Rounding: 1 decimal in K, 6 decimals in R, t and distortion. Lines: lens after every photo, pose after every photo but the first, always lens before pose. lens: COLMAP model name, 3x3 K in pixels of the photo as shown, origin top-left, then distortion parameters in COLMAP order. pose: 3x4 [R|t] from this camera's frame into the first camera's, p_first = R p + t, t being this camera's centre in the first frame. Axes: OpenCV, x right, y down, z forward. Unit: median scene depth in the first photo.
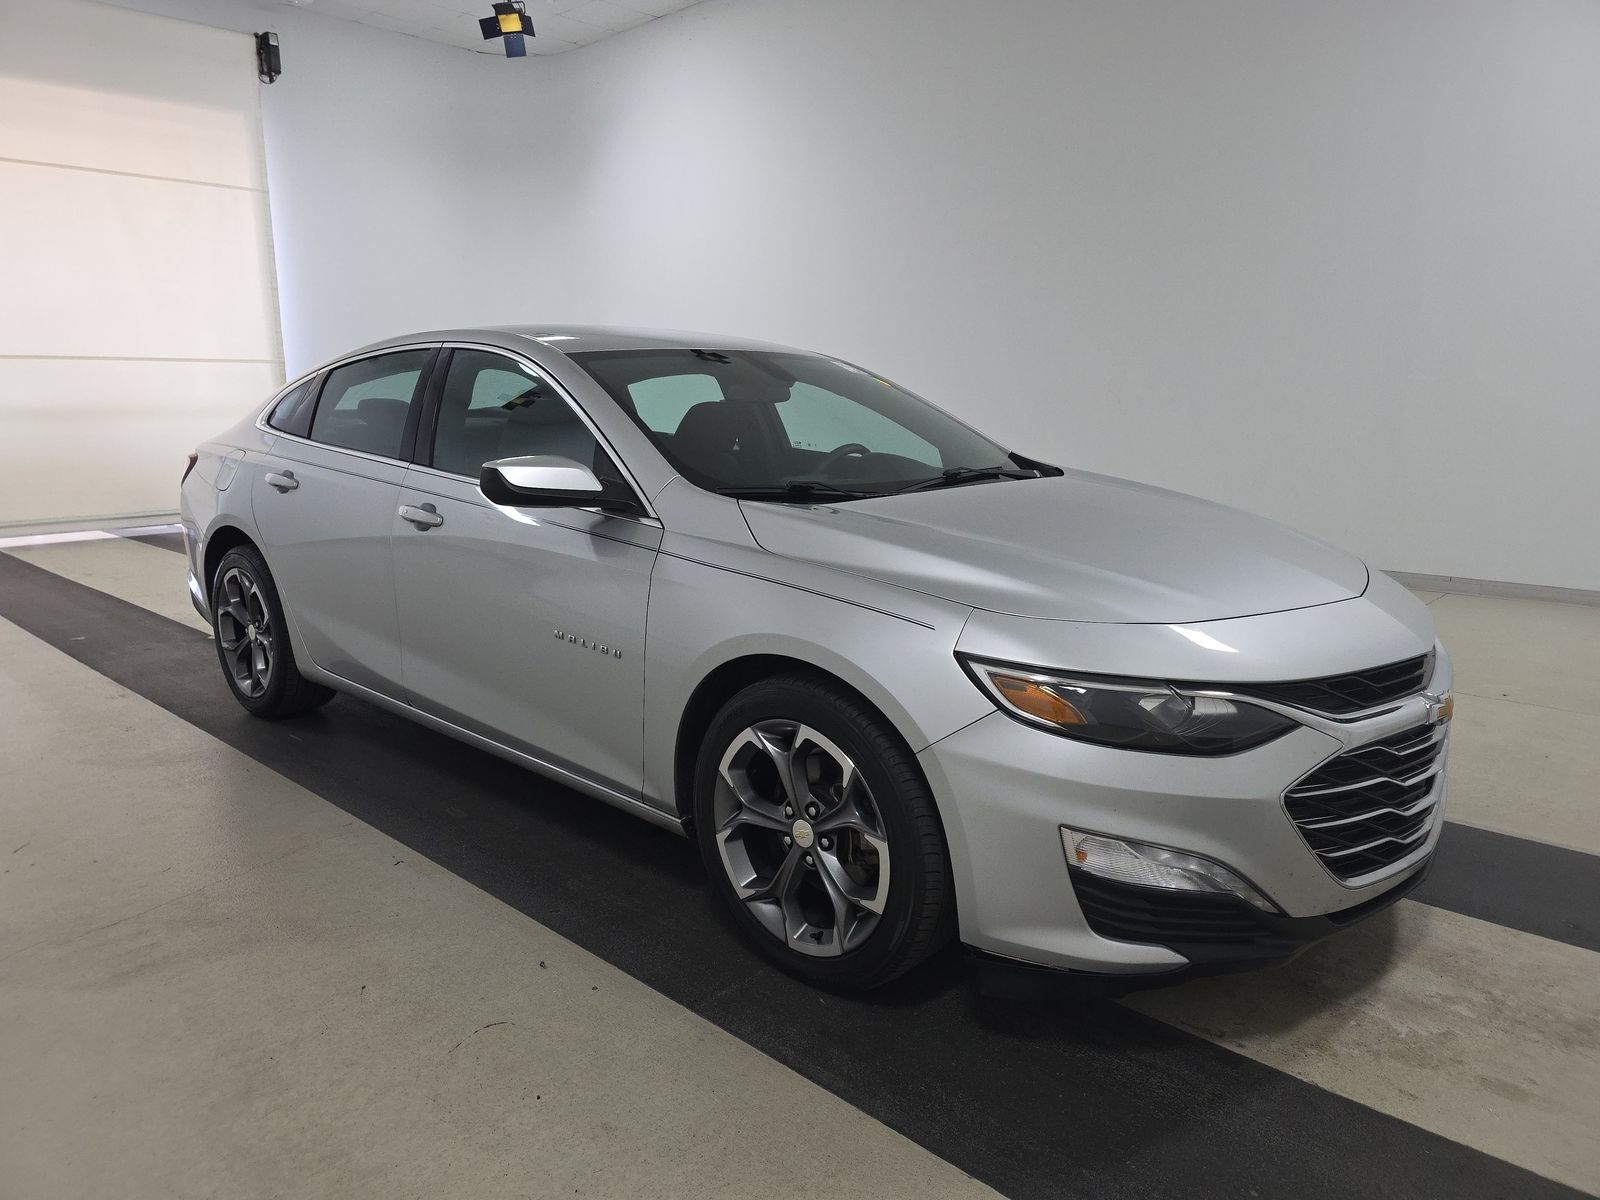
lens RADIAL K [[1077.9, 0, 800.0], [0, 1077.9, 600.0], [0, 0, 1]] dist [0.055542, -0.046000]
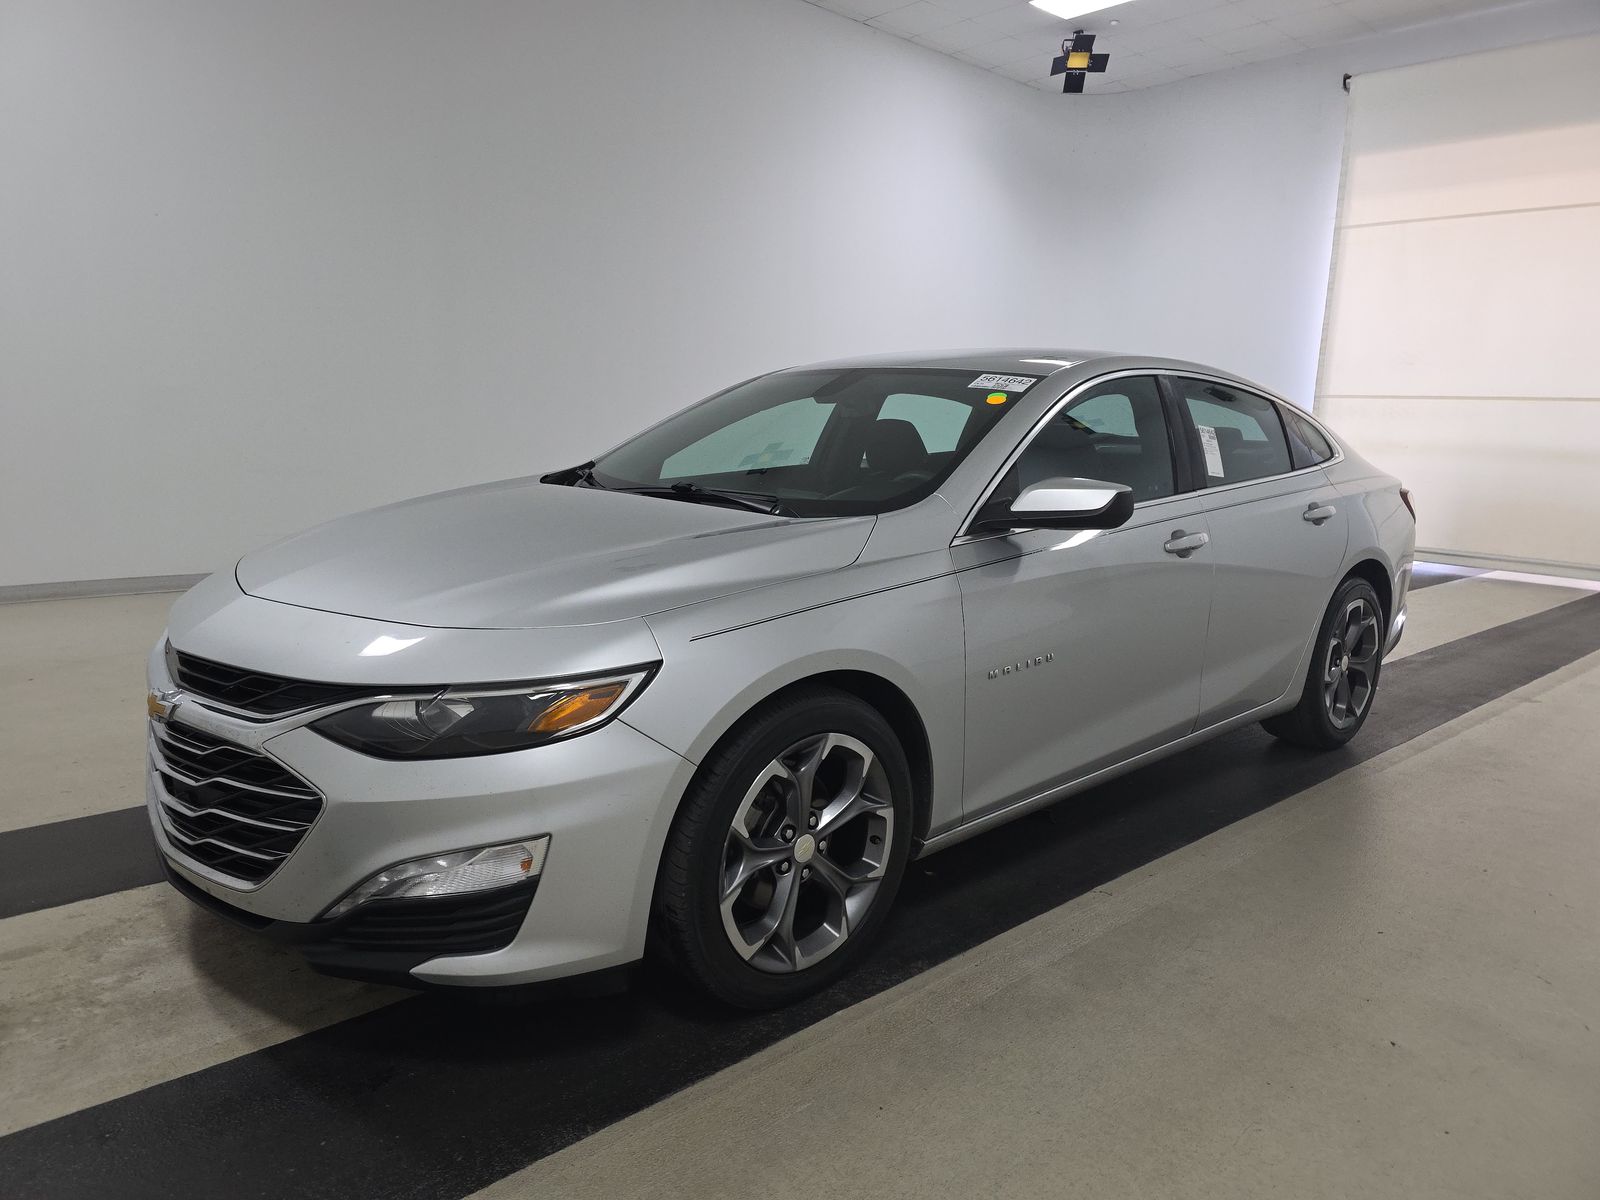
lens RADIAL K [[1077.9, 0, 800.0], [0, 1077.9, 600.0], [0, 0, 1]] dist [0.055542, -0.046000]
pose [[-0.088866, 0.176087, -0.980355, 1.434955], [-0.222492, 0.955870, 0.191858, -0.301502], [0.970876, 0.235171, -0.045767, 1.530603]]
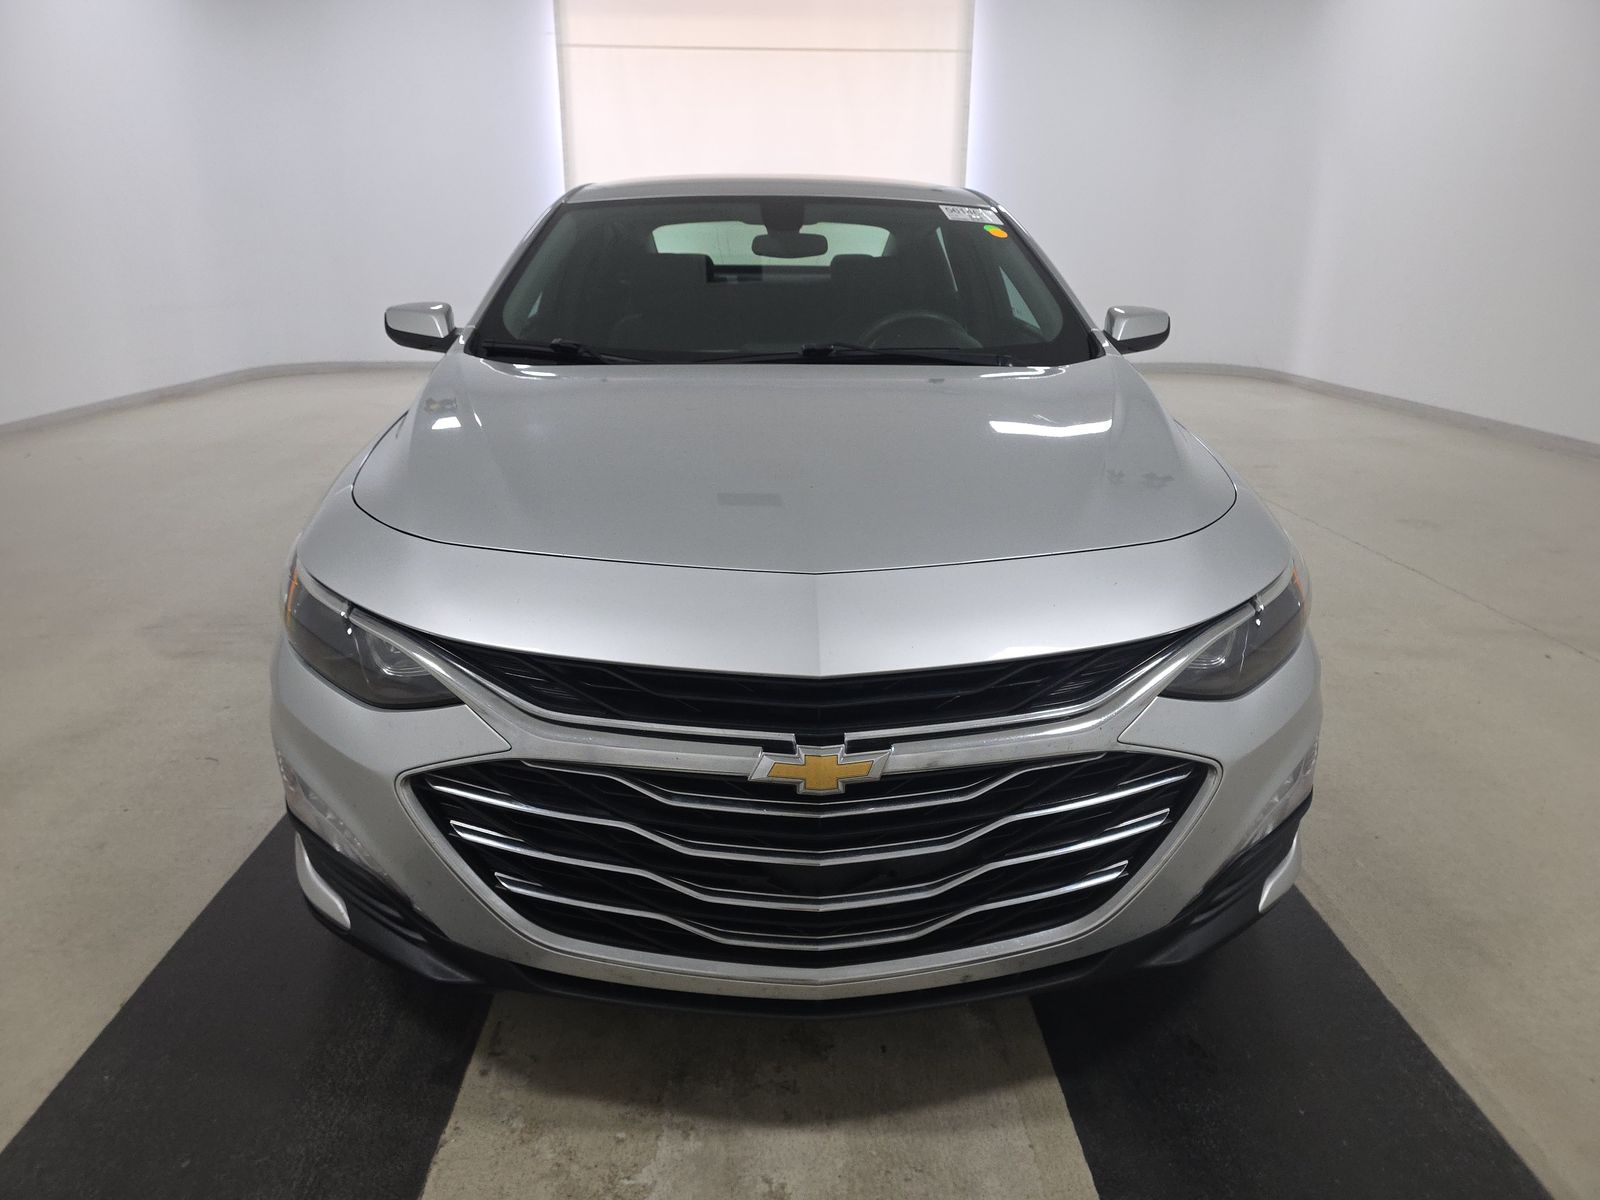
lens RADIAL K [[1077.9, 0, 800.0], [0, 1077.9, 600.0], [0, 0, 1]] dist [0.055542, -0.046000]
pose [[0.704885, 0.230068, -0.670974, 0.934690], [-0.148933, 0.972855, 0.177119, -0.101724], [0.693511, -0.024919, 0.720015, 0.531958]]
